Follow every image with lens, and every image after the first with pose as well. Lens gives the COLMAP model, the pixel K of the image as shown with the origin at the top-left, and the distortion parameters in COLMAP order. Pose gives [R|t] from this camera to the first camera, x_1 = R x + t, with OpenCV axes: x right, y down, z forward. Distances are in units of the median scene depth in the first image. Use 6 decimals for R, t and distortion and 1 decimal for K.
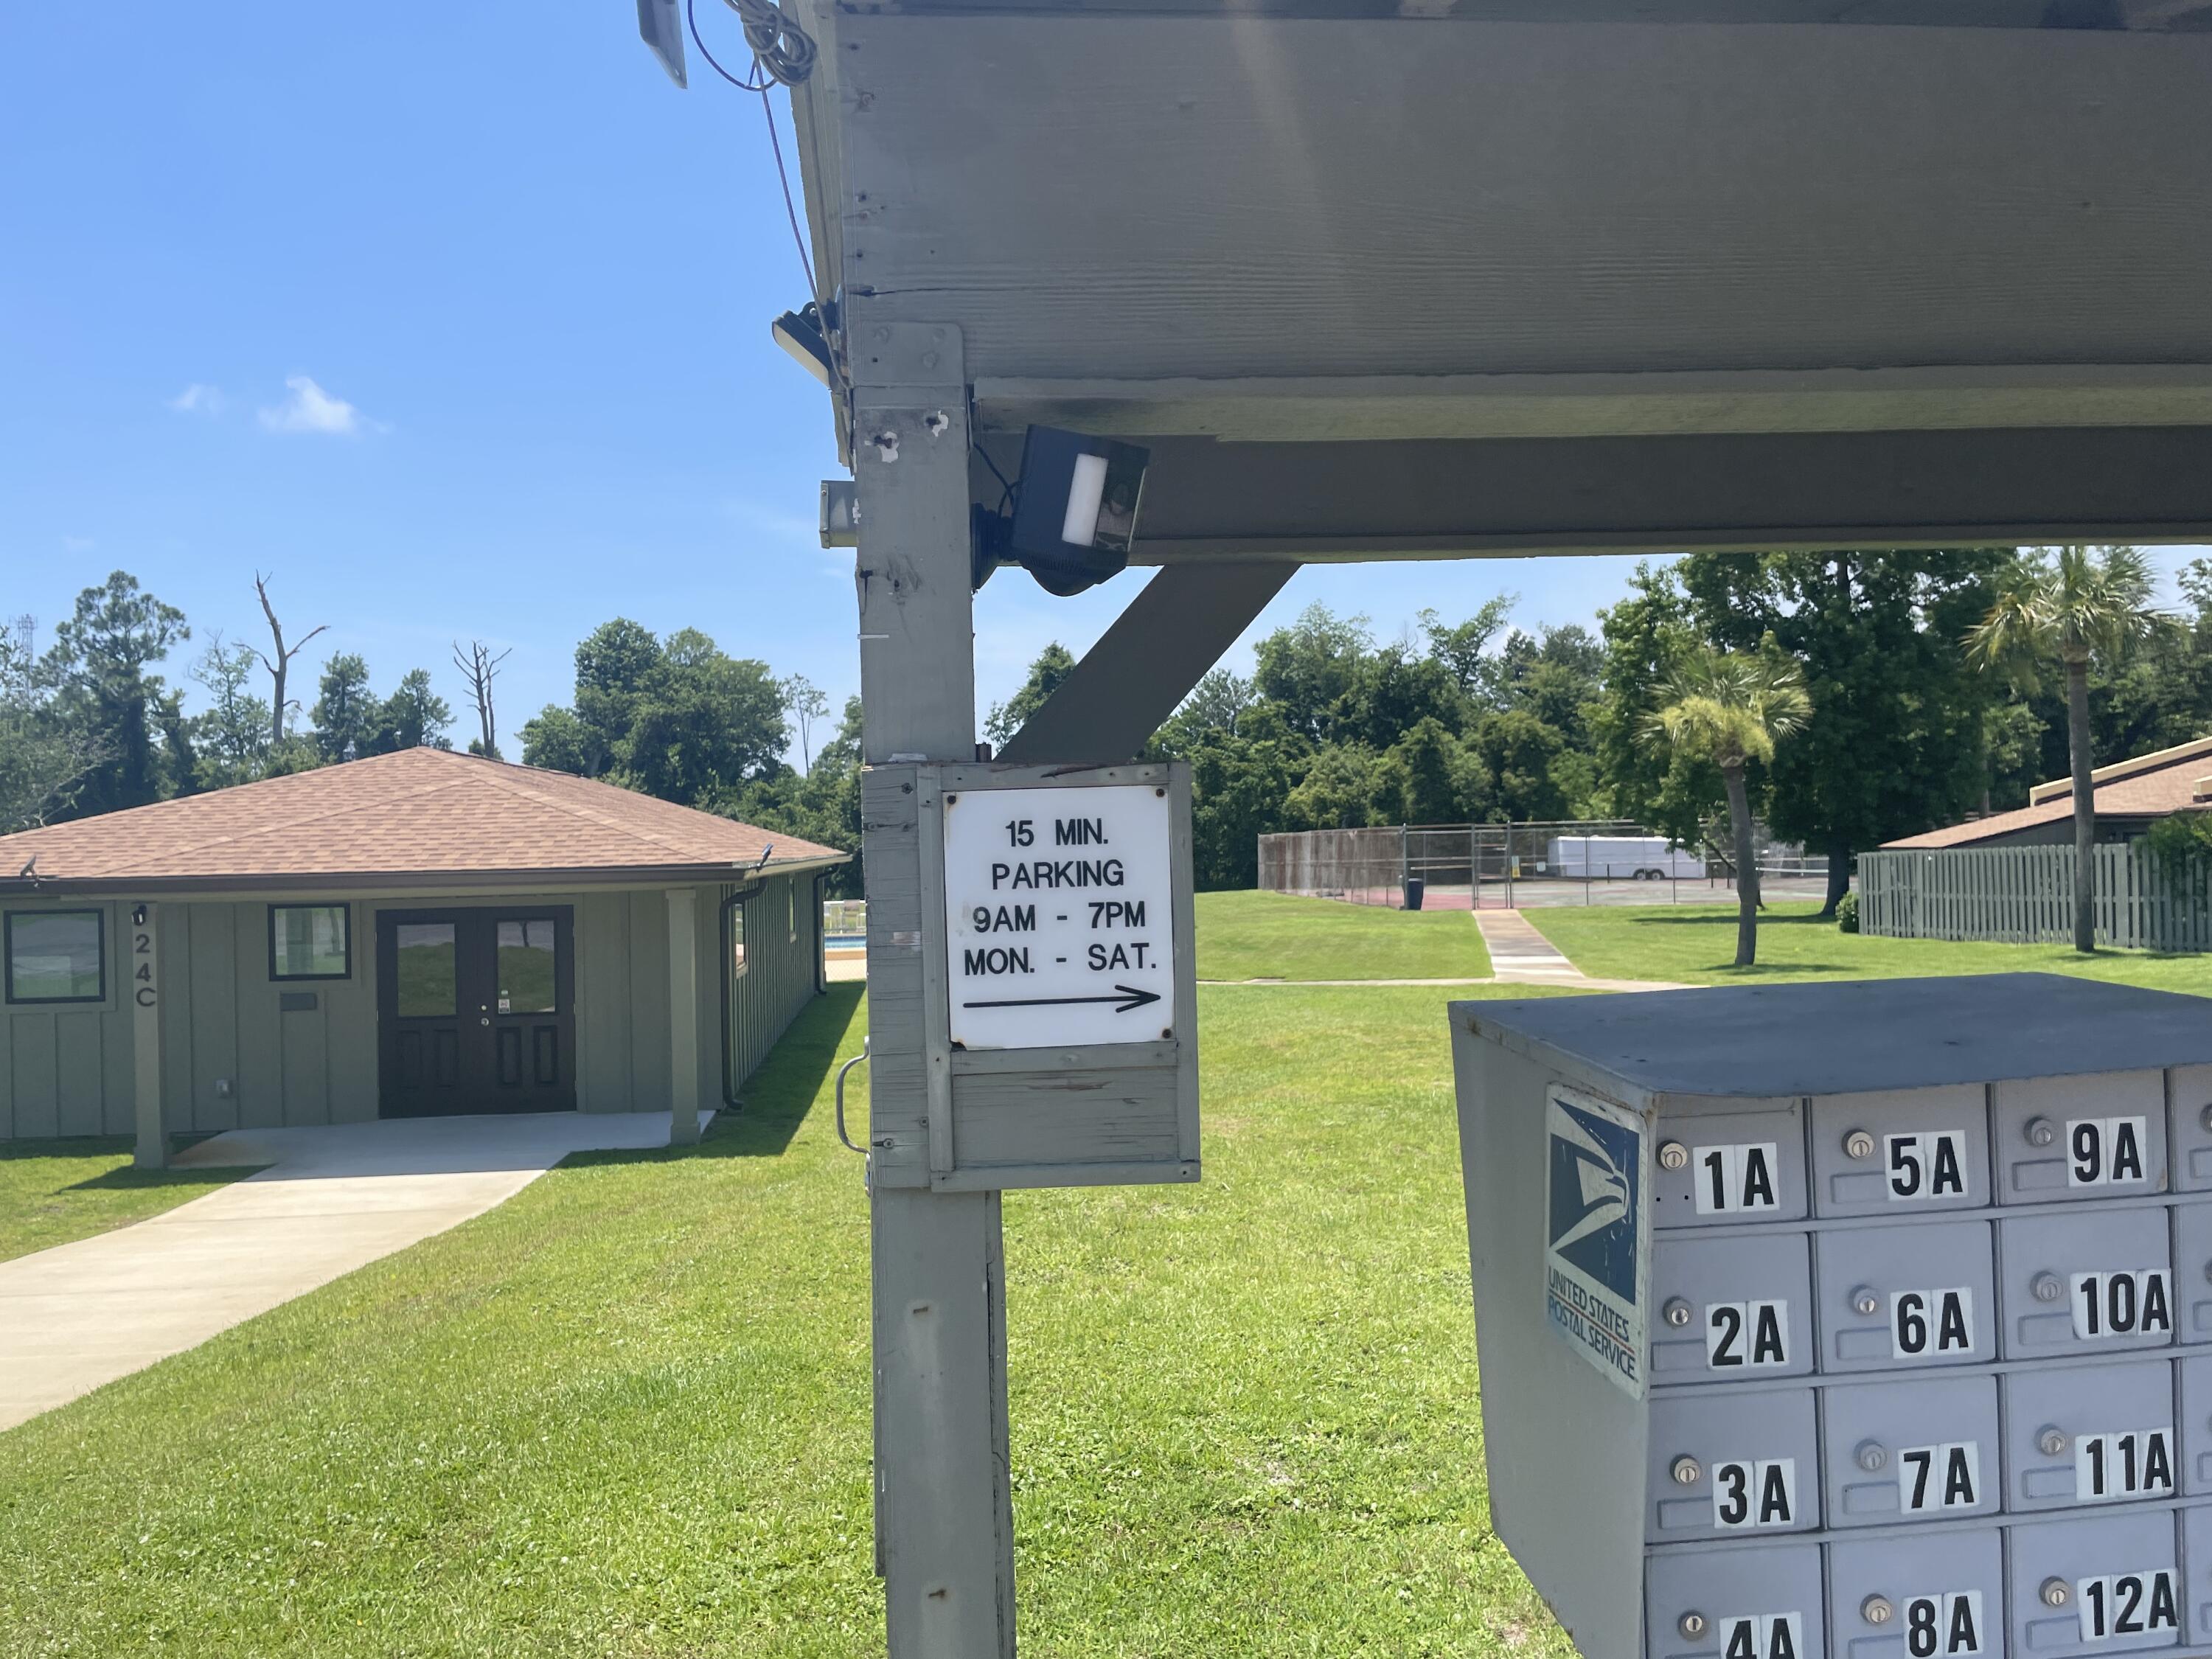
lens RADIAL K [[1662.6, 0, 1099.4], [0, 1662.6, 837.0], [0, 0, 1]] dist [0.093007, -0.132135]
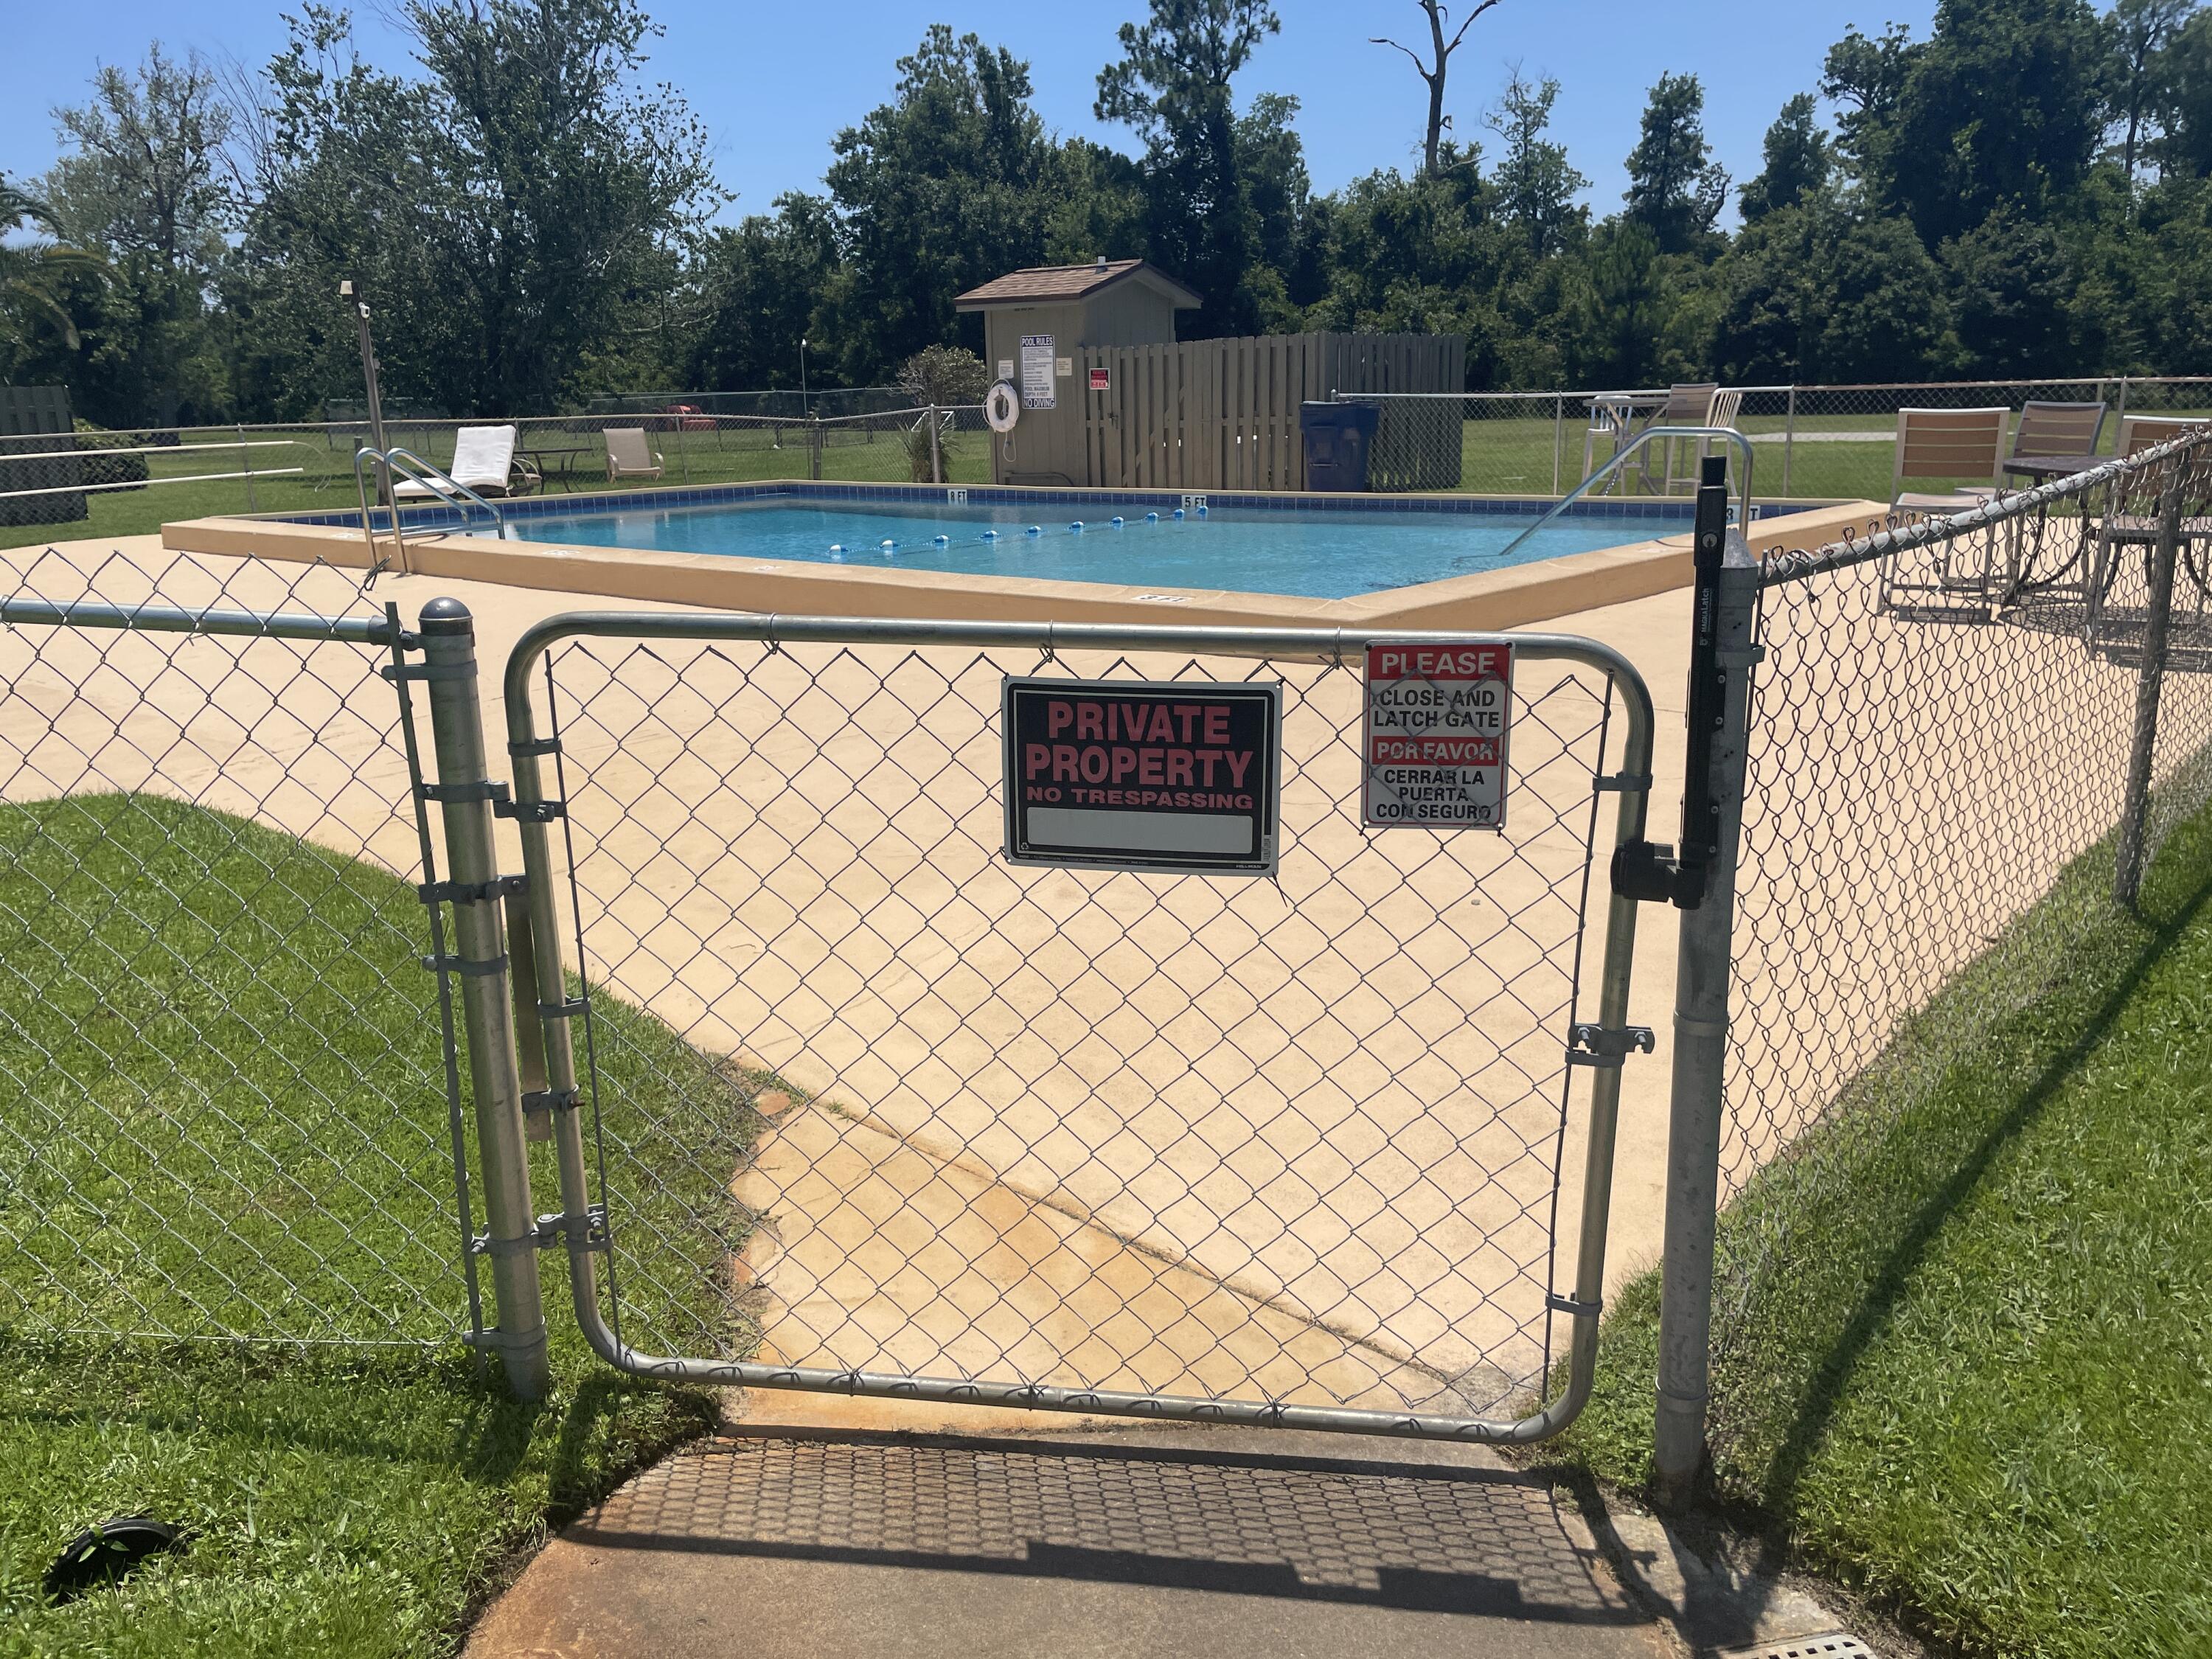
lens RADIAL K [[1668.0, 0, 1106.0], [0, 1668.0, 829.5], [0, 0, 1]] dist [0.086053, -0.122811]
pose [[0.662764, 0.195303, -0.722911, 0.014185], [0.013164, 0.962202, 0.272020, 0.014952], [0.748713, -0.189801, 0.635141, 0.351551]]
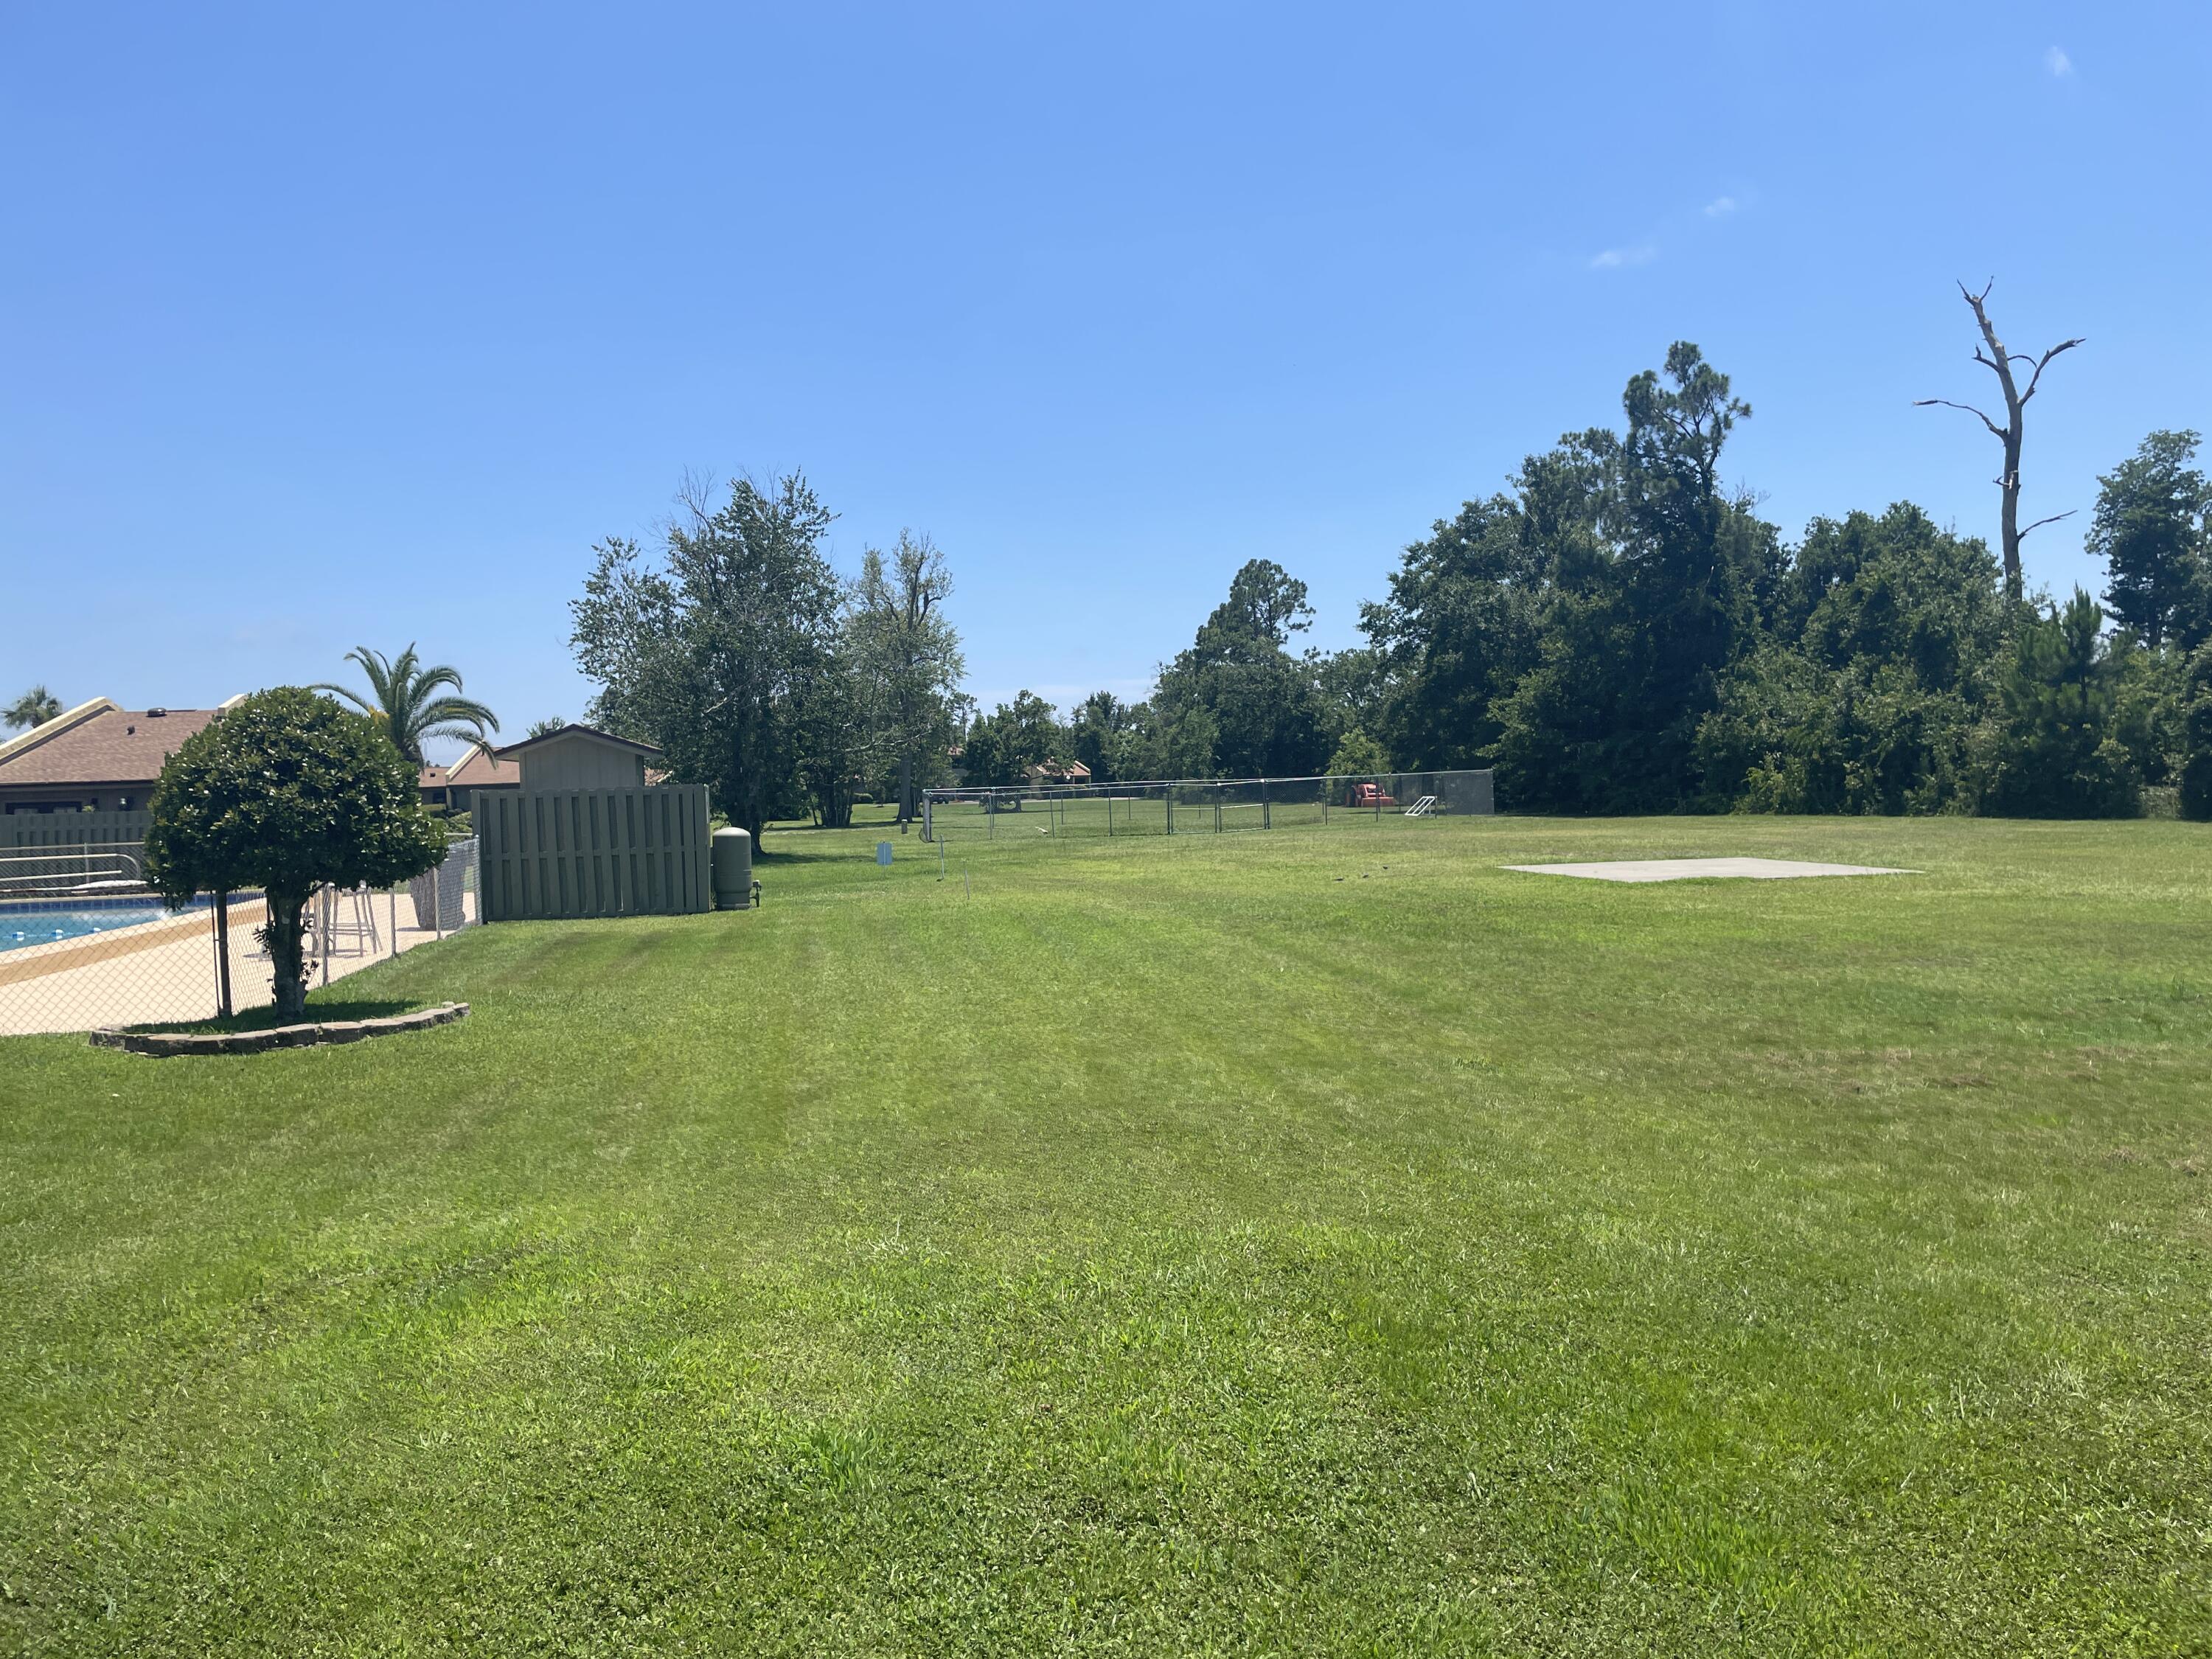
lens RADIAL K [[1668.0, 0, 1106.0], [0, 1668.0, 829.5], [0, 0, 1]] dist [0.086053, -0.122811]
pose [[0.080687, 0.048564, -0.995556, 0.131771], [0.032193, 0.998164, 0.051300, 0.009632], [0.996219, -0.036189, 0.078976, 0.581230]]
